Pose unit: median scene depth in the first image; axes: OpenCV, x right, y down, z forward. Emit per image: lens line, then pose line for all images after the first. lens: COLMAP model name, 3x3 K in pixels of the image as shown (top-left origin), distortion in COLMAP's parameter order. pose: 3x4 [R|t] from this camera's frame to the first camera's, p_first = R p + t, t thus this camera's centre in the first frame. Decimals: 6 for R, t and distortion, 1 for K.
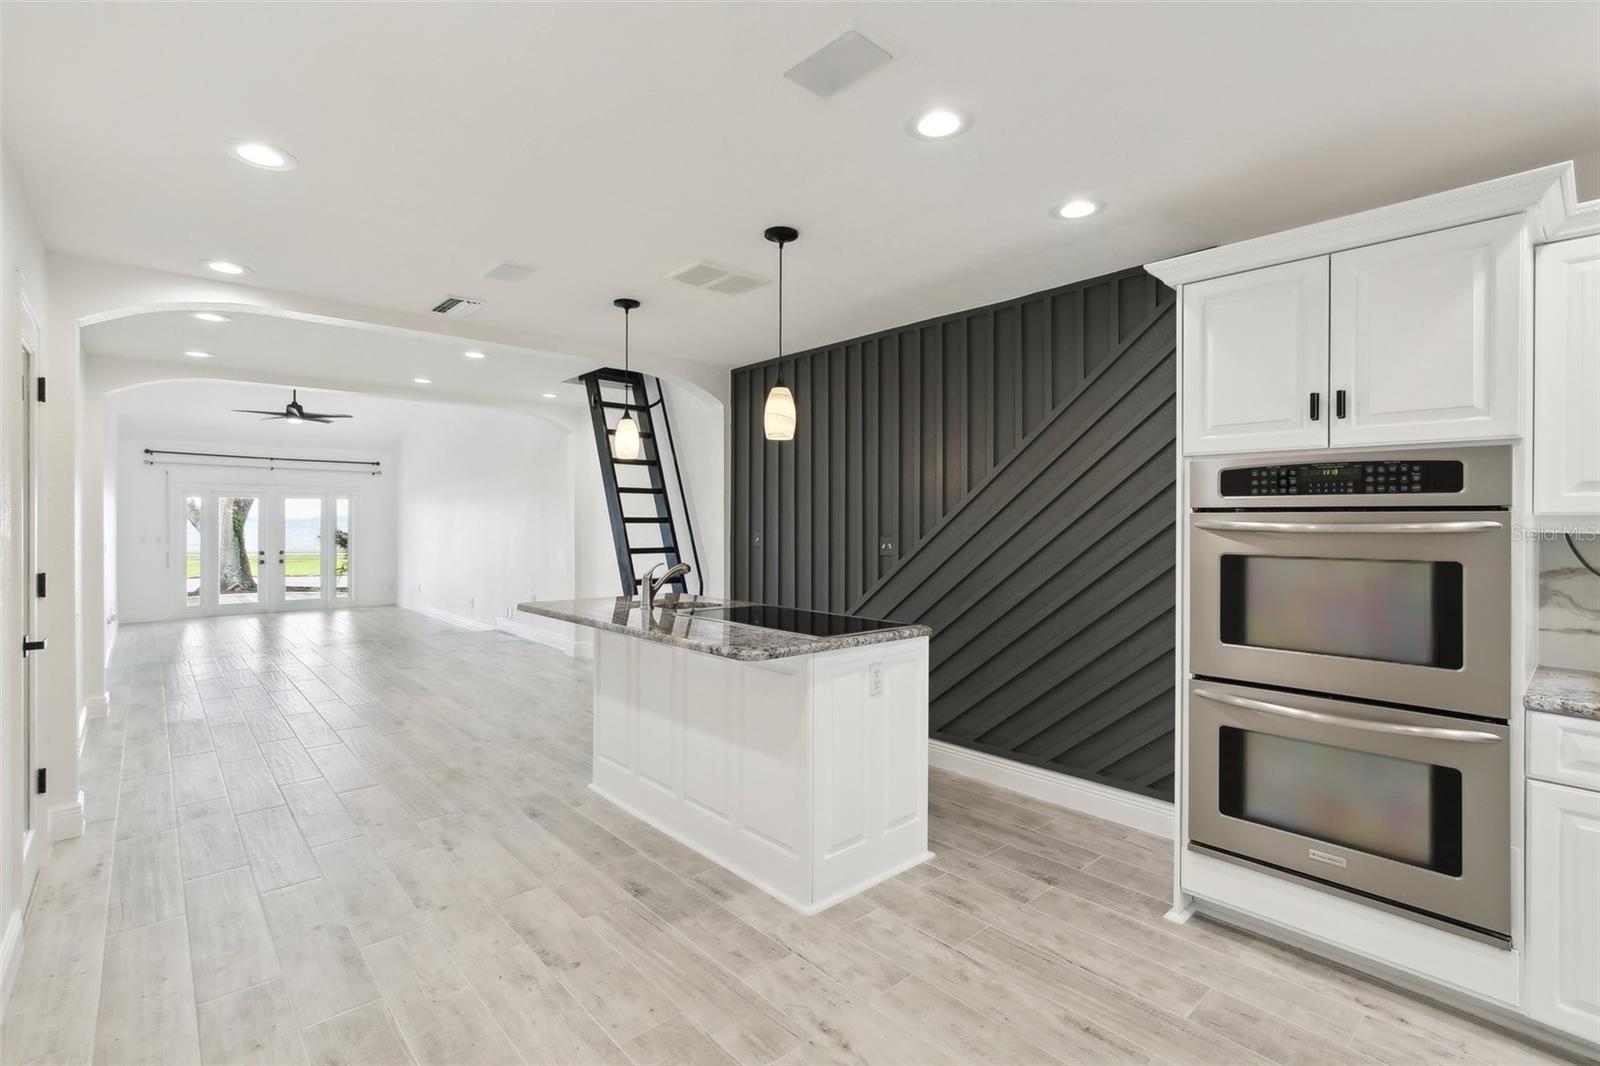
lens RADIAL K [[739.4, 0, 794.2], [0, 739.4, 519.7], [0, 0, 1]] dist [-0.005442, 0.001398]
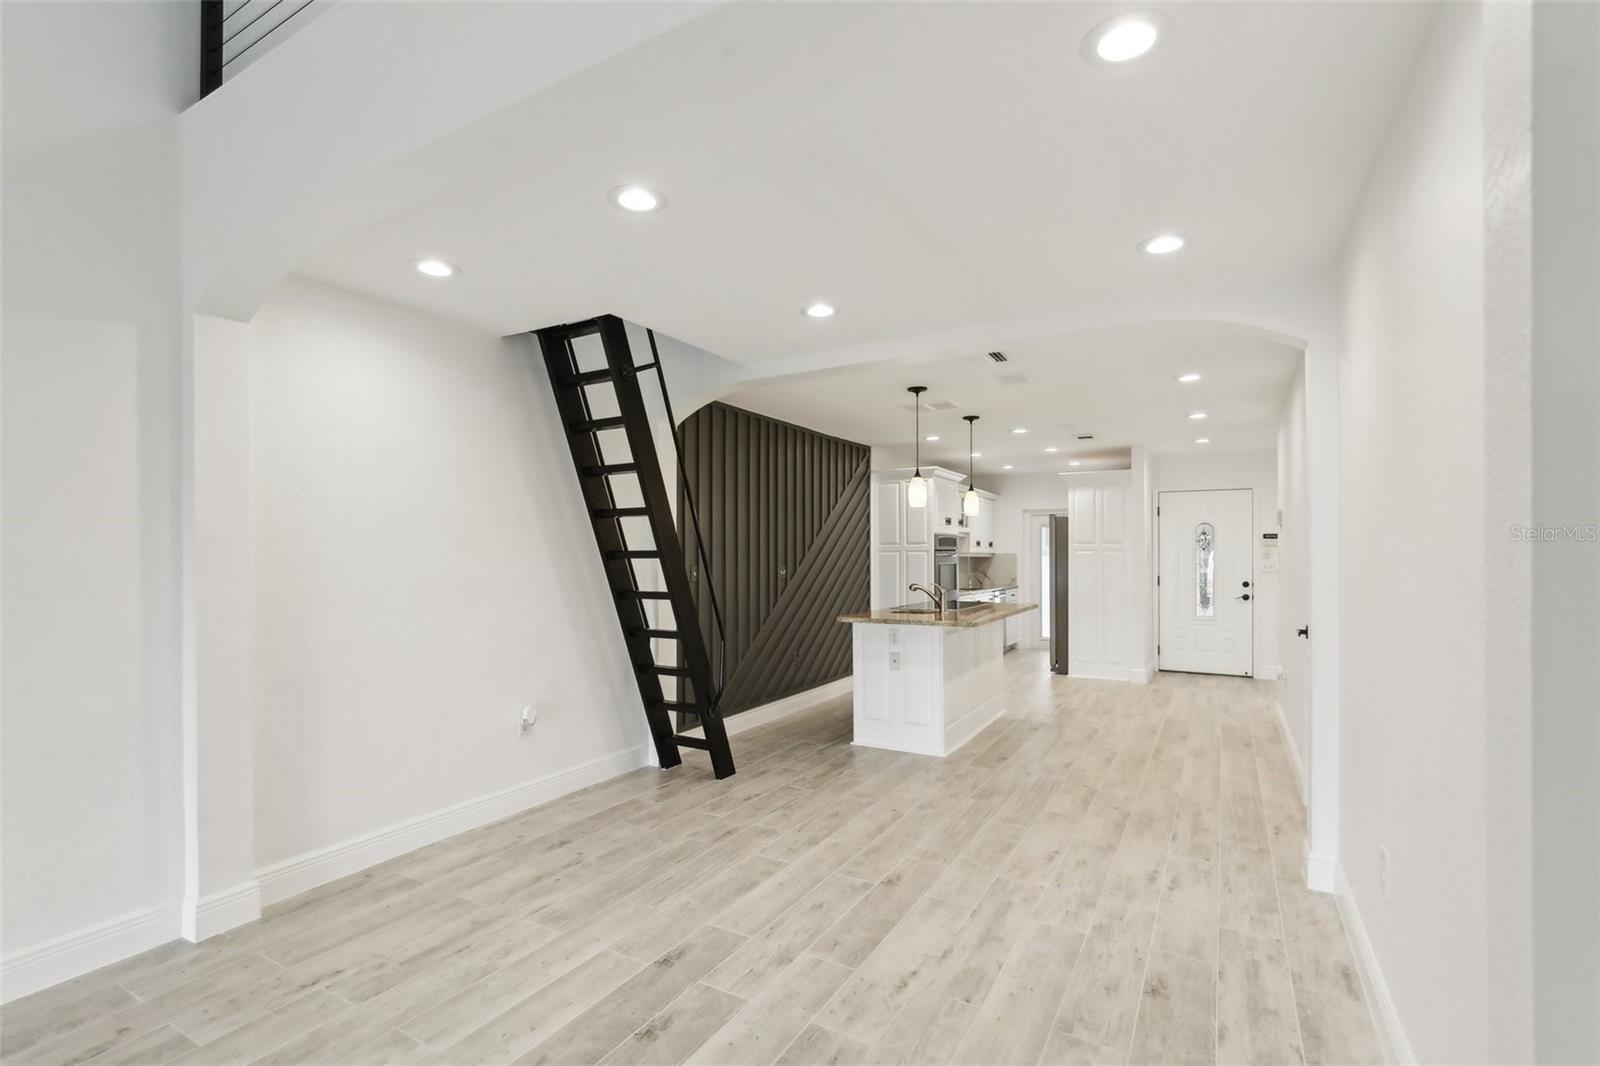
lens RADIAL K [[739.4, 0, 804.3], [0, 739.4, 526.0], [0, 0, 1]] dist [-0.005442, 0.001398]
pose [[-0.325823, 0.039908, 0.944588, -1.583989], [0.003472, 0.999152, -0.041015, 0.007242], [-0.945425, -0.010084, -0.325685, 1.822308]]
